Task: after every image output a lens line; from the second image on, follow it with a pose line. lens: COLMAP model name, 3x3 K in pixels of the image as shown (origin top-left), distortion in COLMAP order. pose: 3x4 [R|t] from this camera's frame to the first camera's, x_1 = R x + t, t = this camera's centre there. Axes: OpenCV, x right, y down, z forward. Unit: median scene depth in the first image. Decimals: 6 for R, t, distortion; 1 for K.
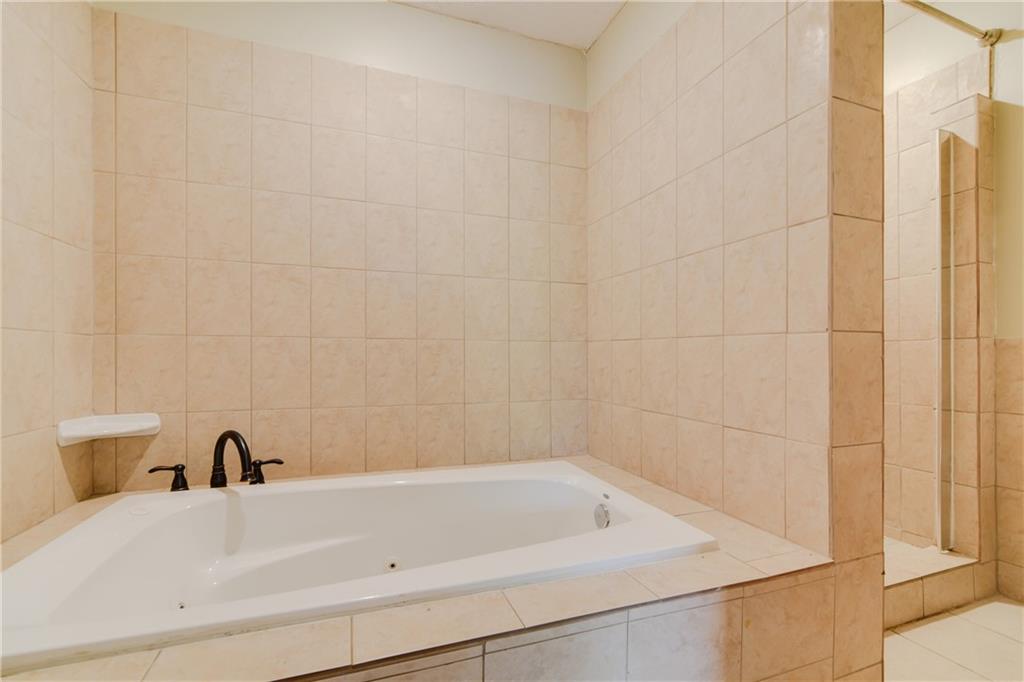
lens RADIAL K [[402.6, 0, 511.4], [0, 402.6, 342.3], [0, 0, 1]] dist [0.000721, -0.000258]
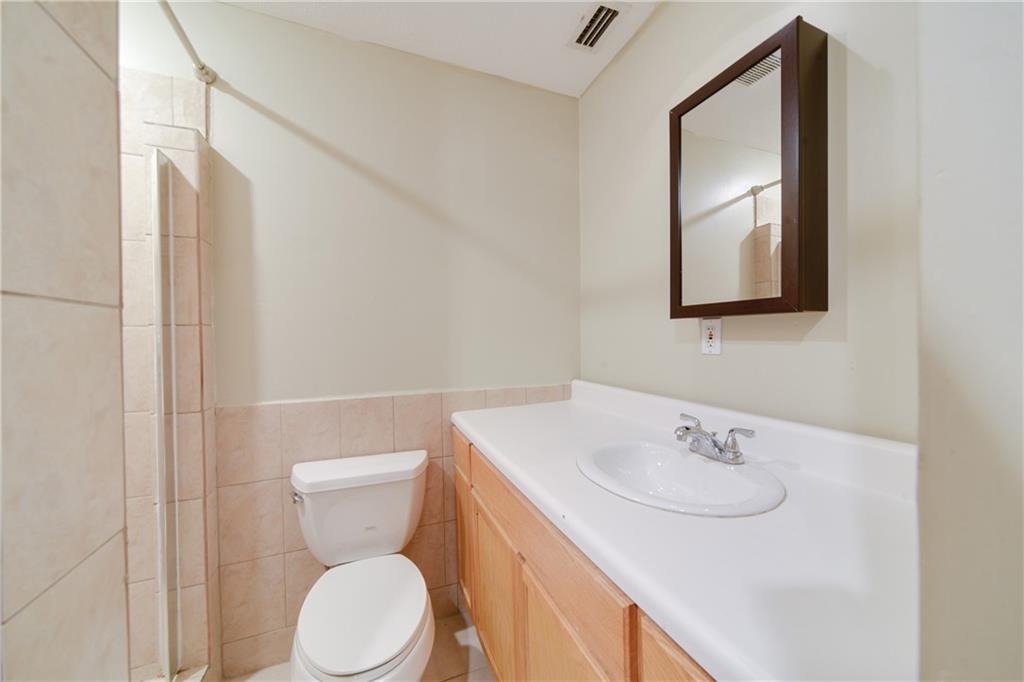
lens RADIAL K [[377.0, 0, 512.8], [0, 377.0, 335.2], [0, 0, 1]] dist [-0.005778, 0.000154]
pose [[-0.073545, -0.017431, 0.997140, 0.293096], [-0.003846, 0.999845, 0.017194, -0.190364], [-0.997284, -0.002570, -0.073601, 0.380847]]
